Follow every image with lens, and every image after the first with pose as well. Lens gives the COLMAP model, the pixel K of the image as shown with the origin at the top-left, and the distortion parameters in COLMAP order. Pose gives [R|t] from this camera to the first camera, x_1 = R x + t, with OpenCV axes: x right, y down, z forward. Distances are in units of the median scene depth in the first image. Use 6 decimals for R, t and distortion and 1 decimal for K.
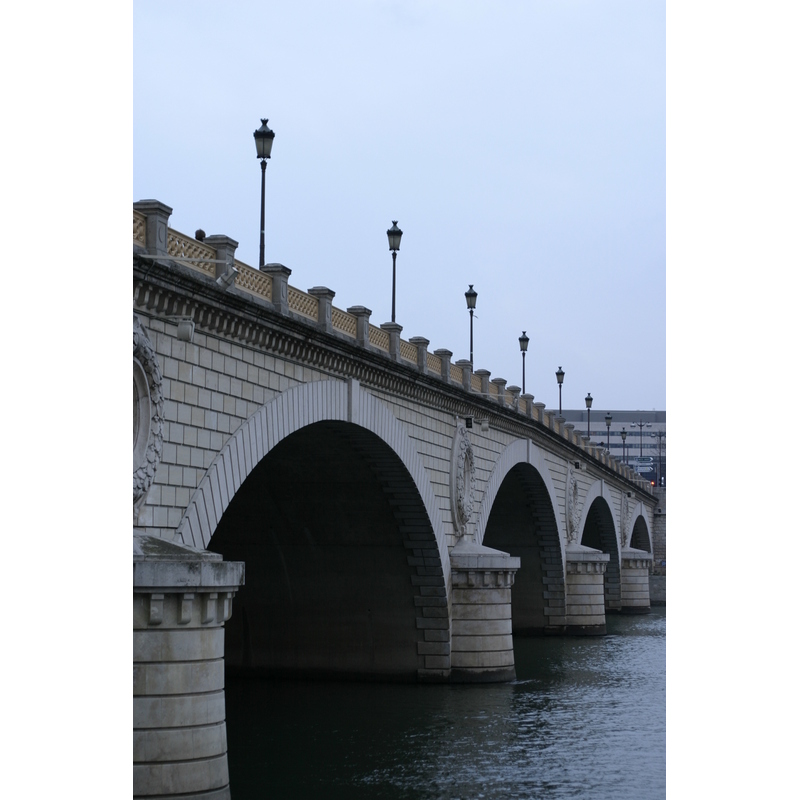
lens RADIAL K [[1810.1, 0, 407.1], [0, 1810.1, 401.4], [0, 0, 1]] dist [-0.080276, 0.000000]
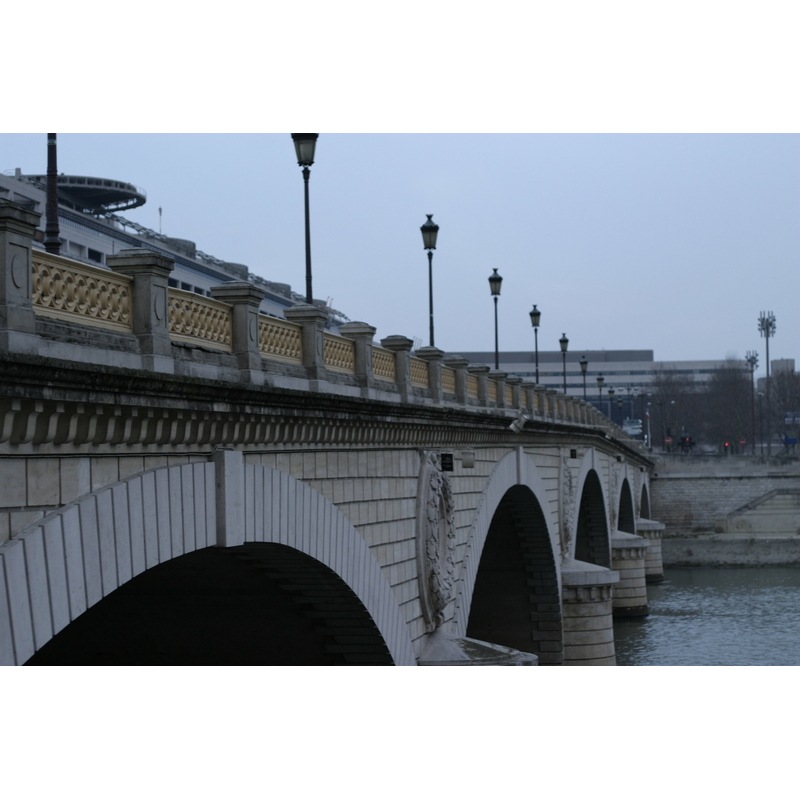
lens RADIAL K [[1810.1, 0, 394.5], [0, 1810.1, 400.7], [0, 0, 1]] dist [-0.080276, 0.000000]
pose [[0.999182, -0.026885, 0.030217, -0.112186], [0.025758, 0.998979, 0.037109, -0.067098], [-0.031183, -0.036300, 0.998854, -0.106058]]
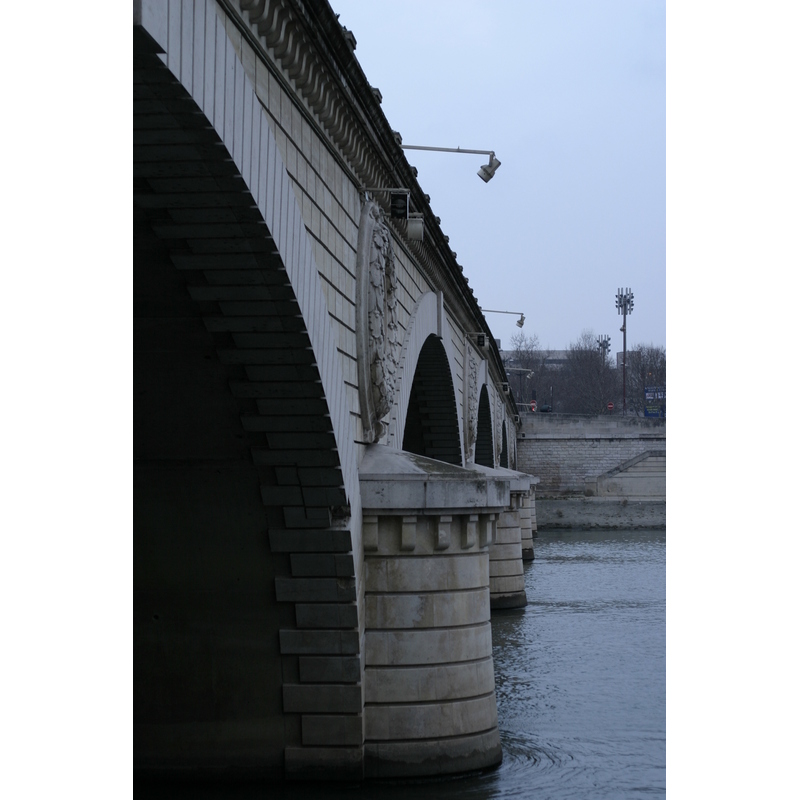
lens RADIAL K [[1810.1, 0, 399.8], [0, 1810.1, 401.7], [0, 0, 1]] dist [-0.080276, 0.000000]
pose [[0.992473, -0.011010, 0.121965, -0.131627], [0.006262, 0.999210, 0.039240, 0.006480], [-0.122301, -0.038181, 0.991758, 0.049752]]
